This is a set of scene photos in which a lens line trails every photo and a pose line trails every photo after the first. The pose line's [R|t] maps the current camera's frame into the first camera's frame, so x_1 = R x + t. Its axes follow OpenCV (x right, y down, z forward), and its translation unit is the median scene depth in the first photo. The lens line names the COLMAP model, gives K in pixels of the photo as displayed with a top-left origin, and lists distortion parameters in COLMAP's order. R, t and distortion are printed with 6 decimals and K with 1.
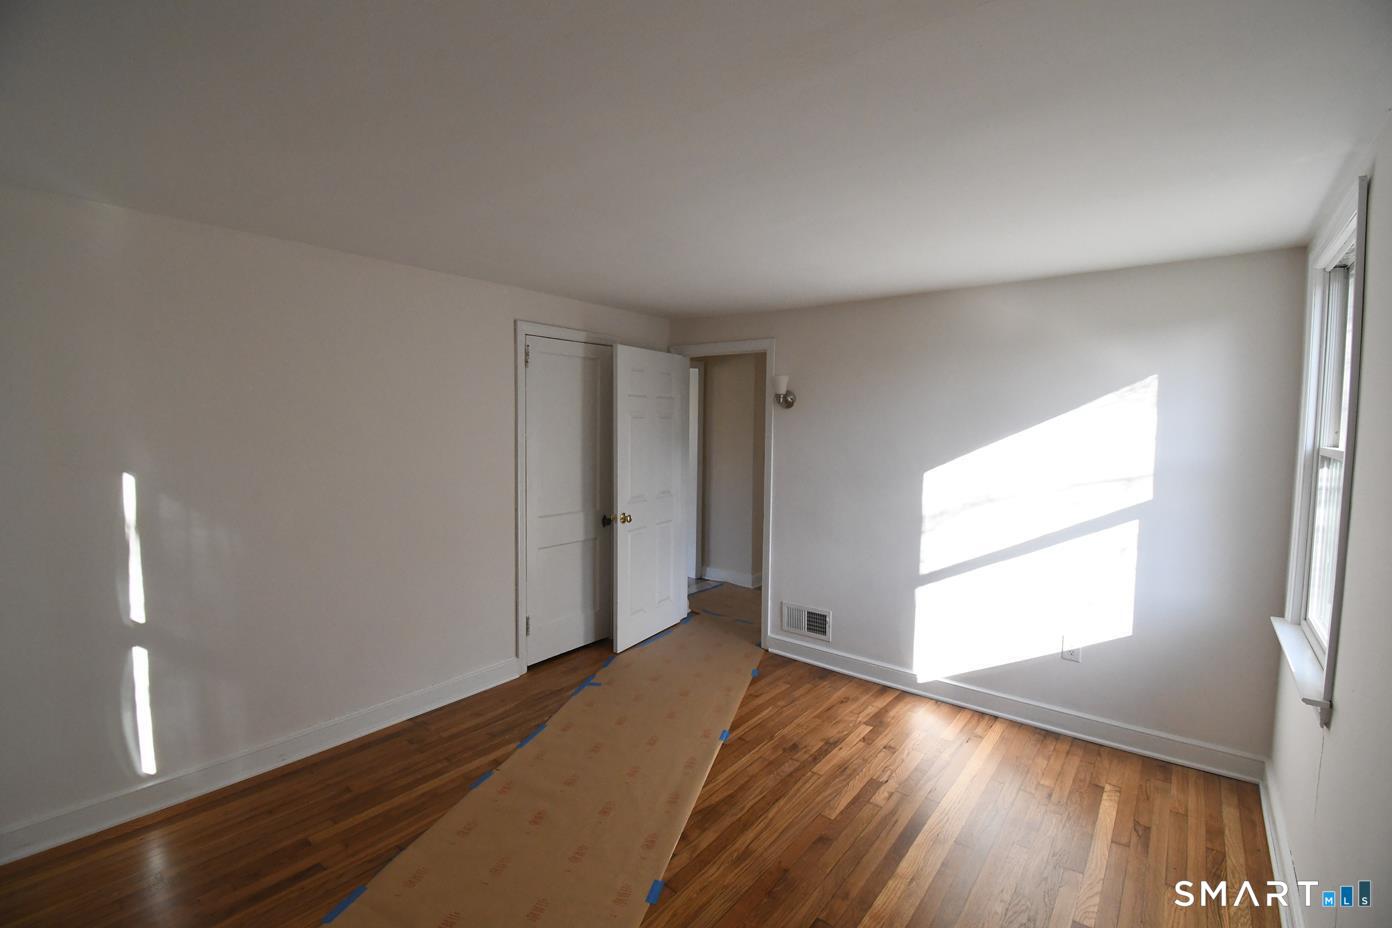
lens RADIAL K [[610.5, 0, 694.9], [0, 610.5, 463.2], [0, 0, 1]] dist [-0.002436, -0.000566]
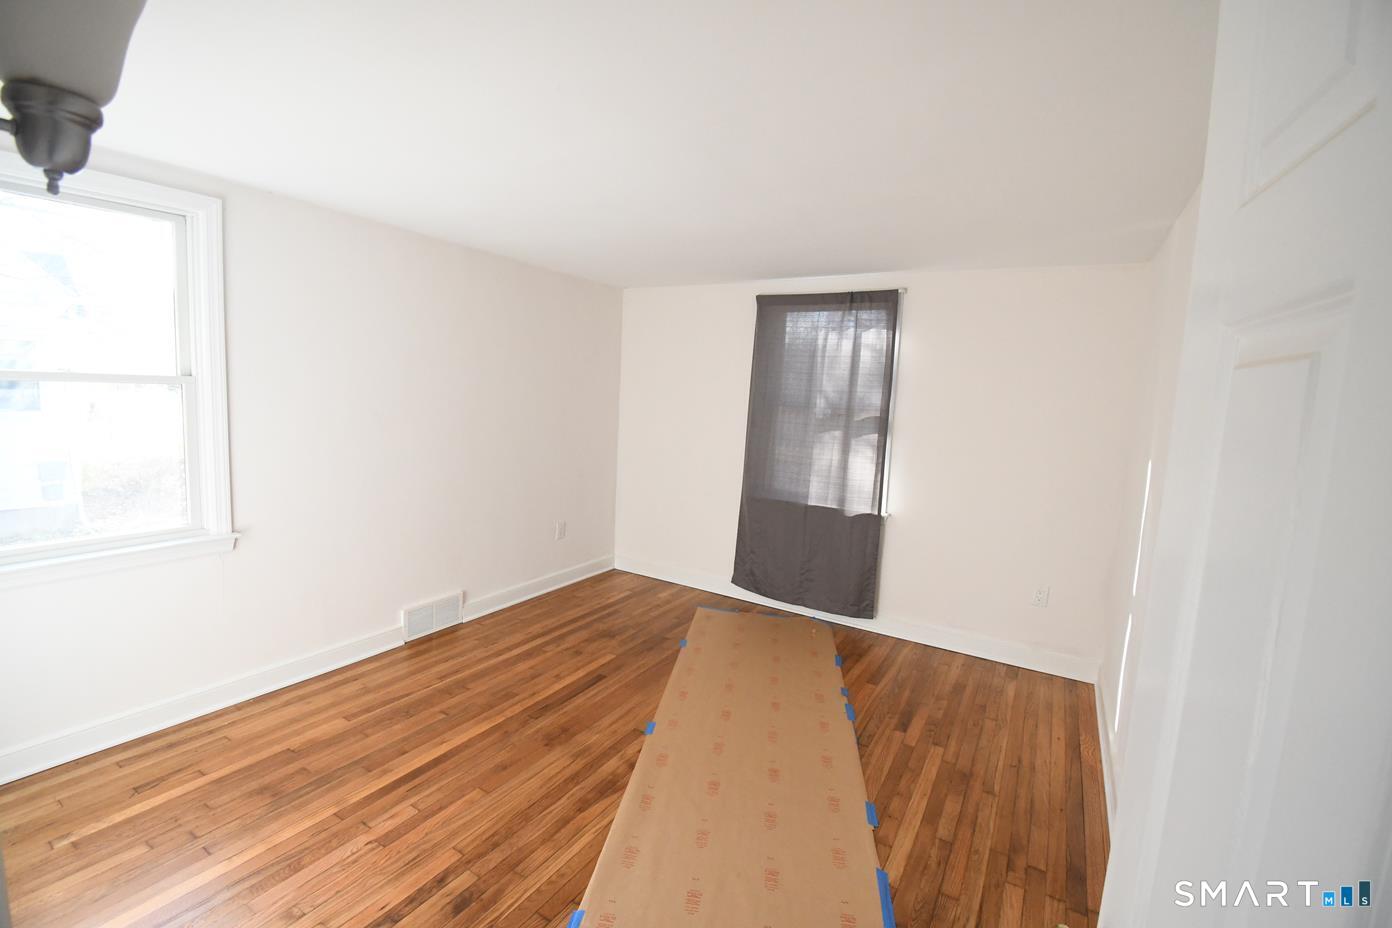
lens RADIAL K [[610.5, 0, 696.9], [0, 610.5, 460.2], [0, 0, 1]] dist [-0.002436, -0.000566]
pose [[-0.989103, -0.042848, -0.140850, 0.039582], [-0.068208, 0.981209, 0.180489, -0.115151], [0.130470, 0.188129, -0.973440, 1.777090]]
